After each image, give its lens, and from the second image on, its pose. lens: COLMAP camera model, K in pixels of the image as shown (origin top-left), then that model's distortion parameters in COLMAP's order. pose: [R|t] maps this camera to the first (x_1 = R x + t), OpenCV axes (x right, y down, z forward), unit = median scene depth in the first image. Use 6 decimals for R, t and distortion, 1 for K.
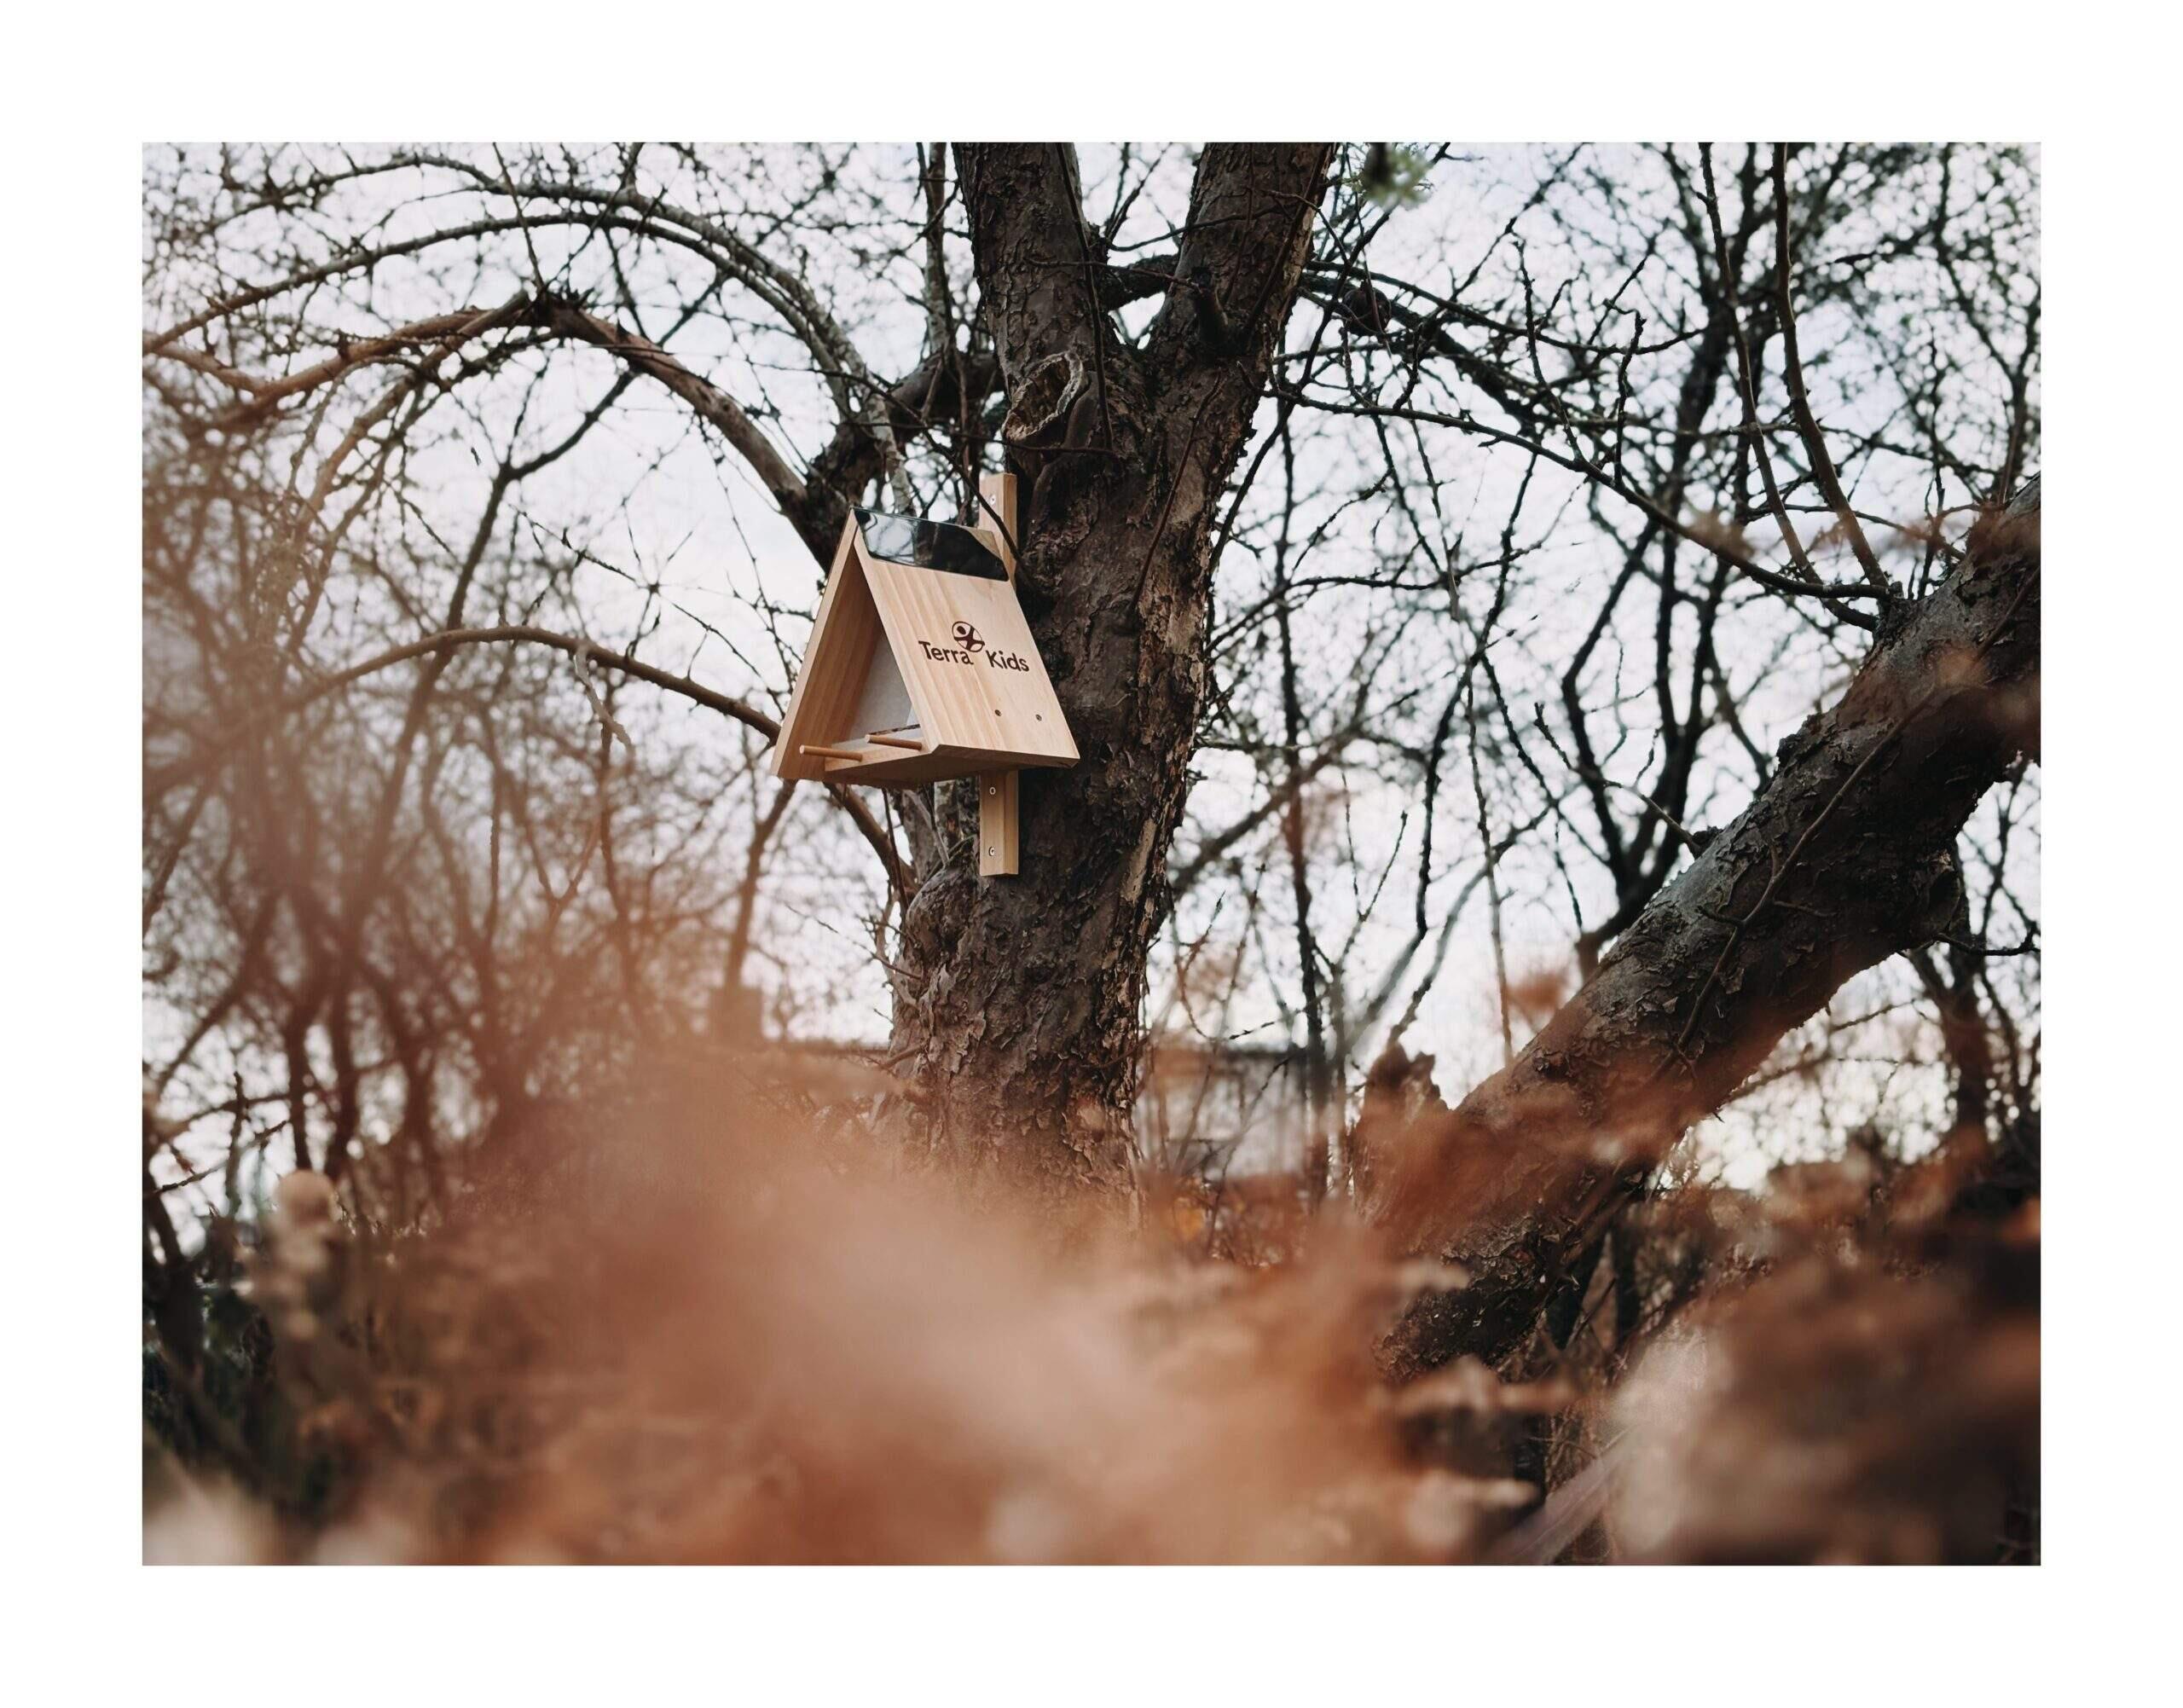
lens RADIAL K [[2768.7, 0, 1092.8], [0, 2768.7, 853.3], [0, 0, 1]] dist [0.081544, 0.000000]
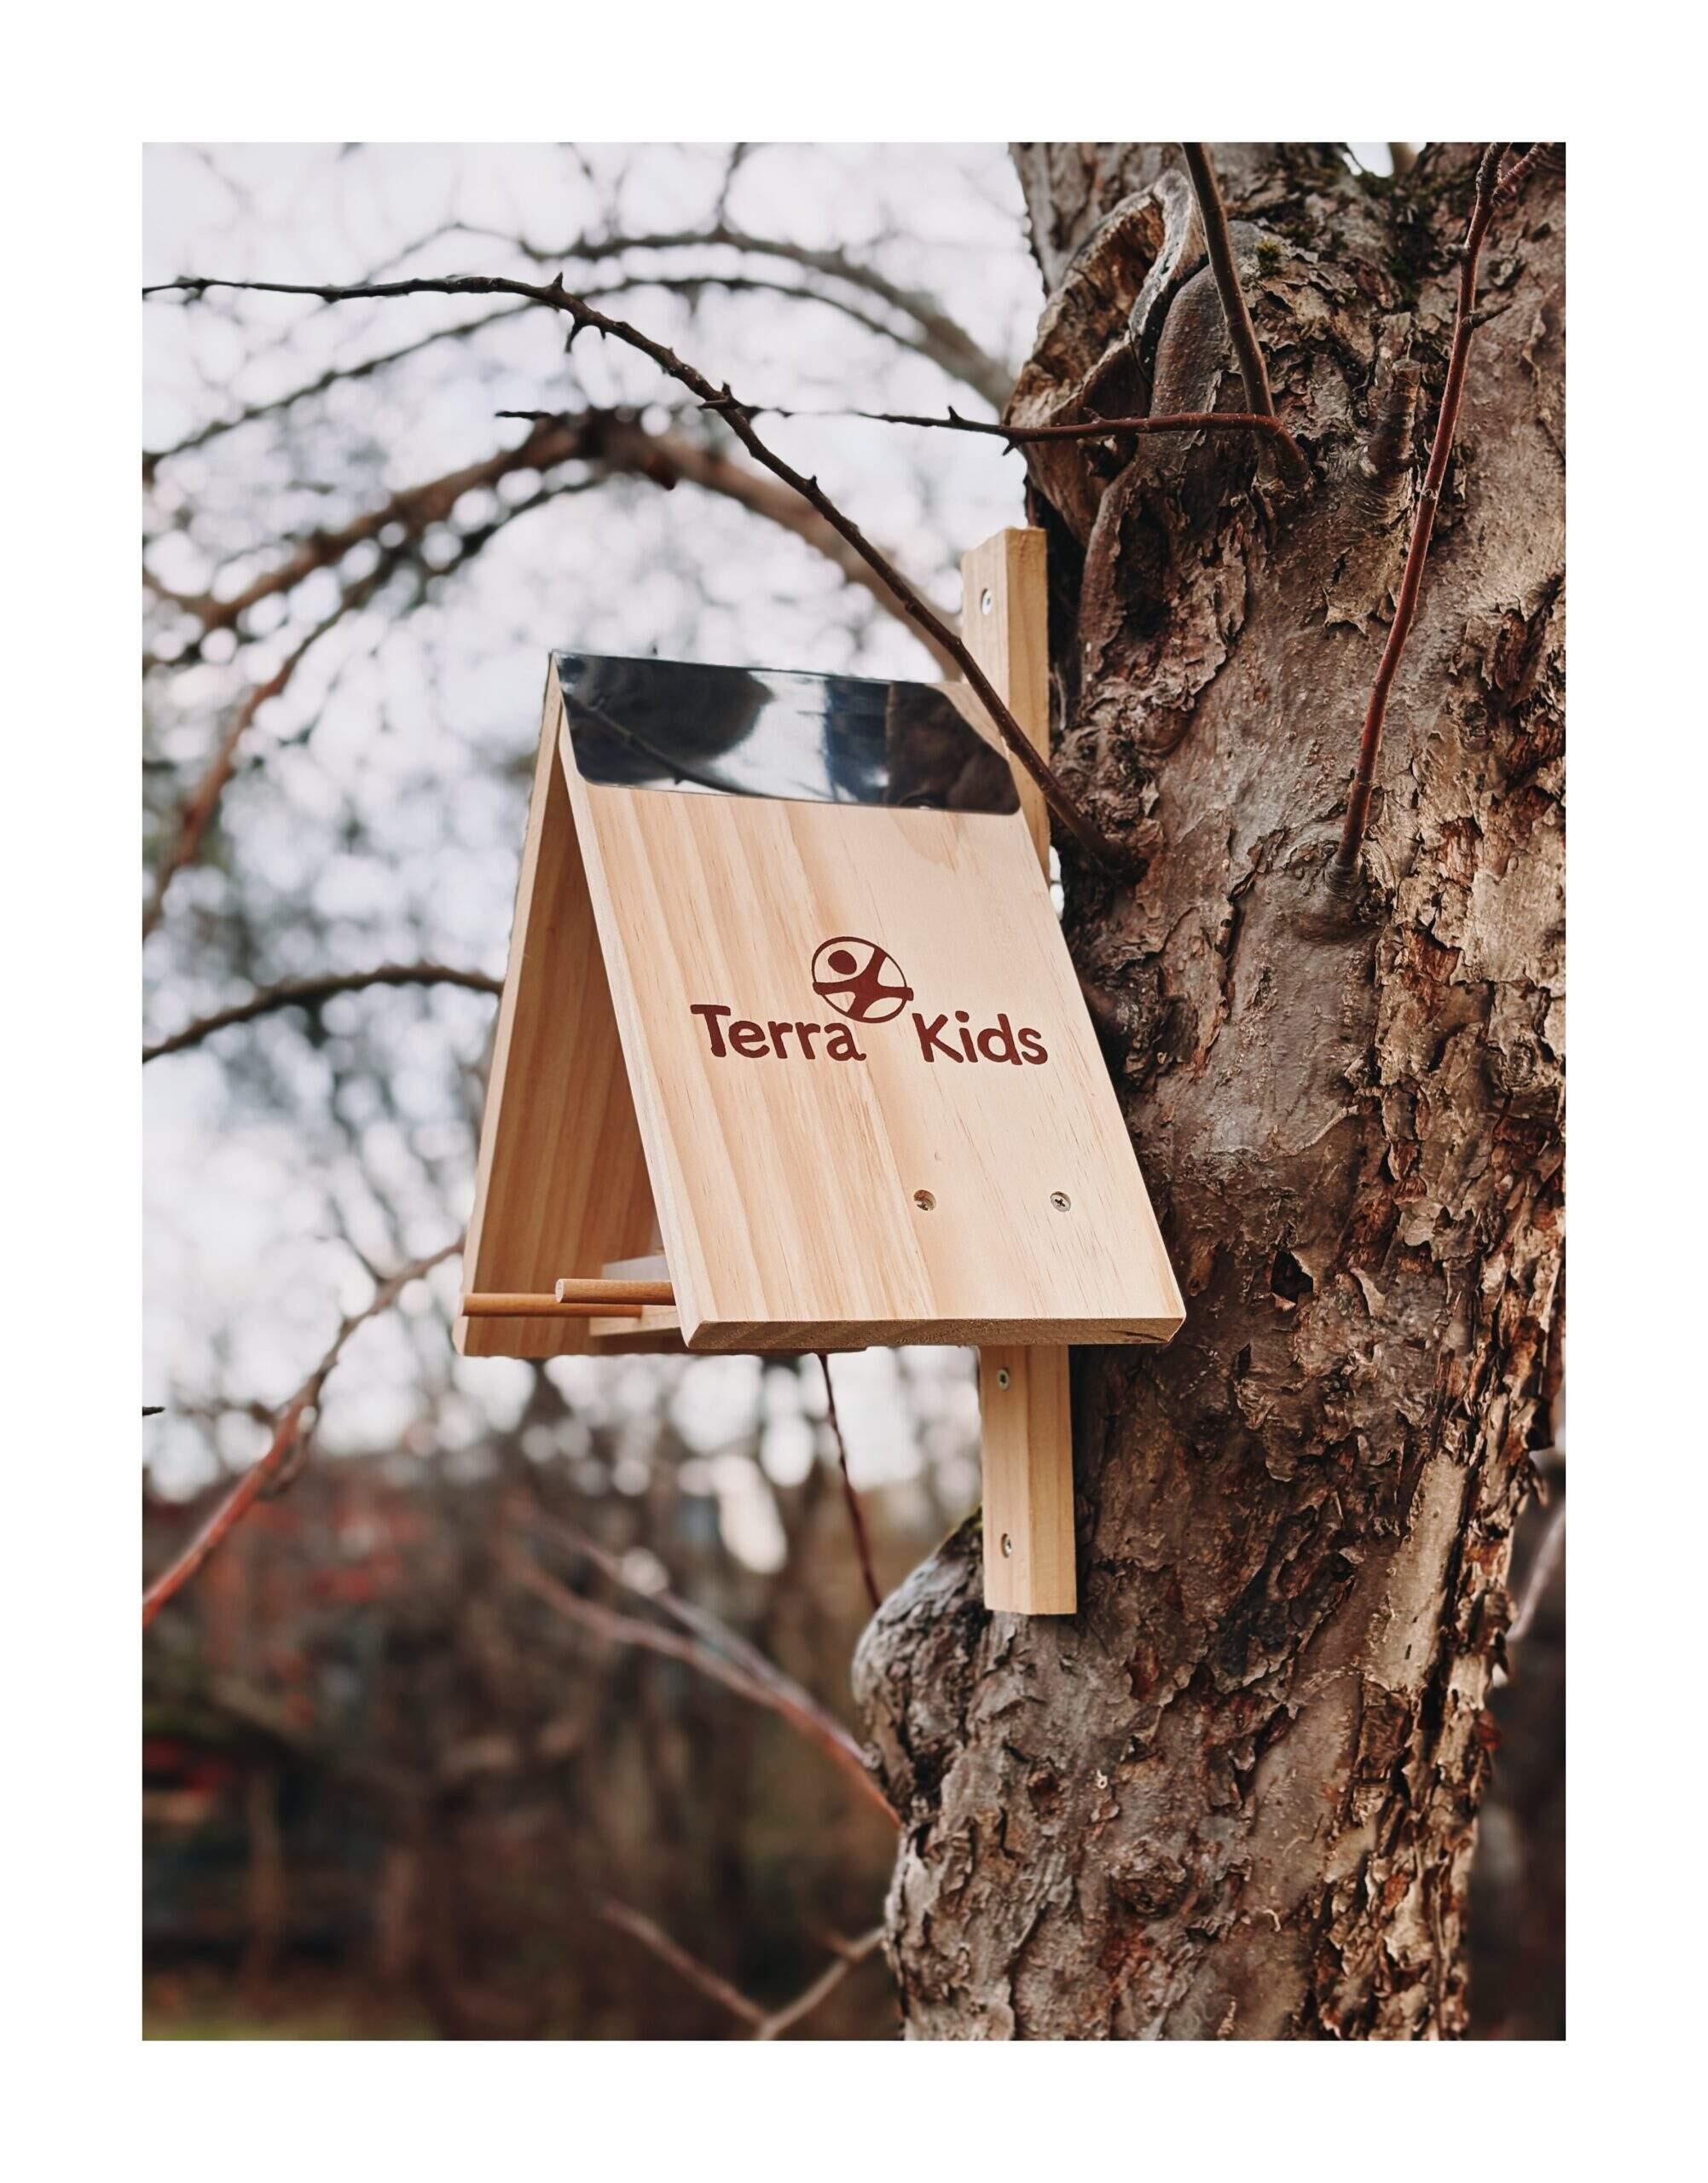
lens RADIAL K [[2768.7, 0, 853.5], [0, 2768.7, 1096.0], [0, 0, 1]] dist [0.081544, 0.000000]
pose [[0.951699, -0.046774, -0.303447, 0.059130], [0.045212, 0.998903, -0.012176, -0.057241], [0.303684, -0.002132, 0.952770, 0.642735]]
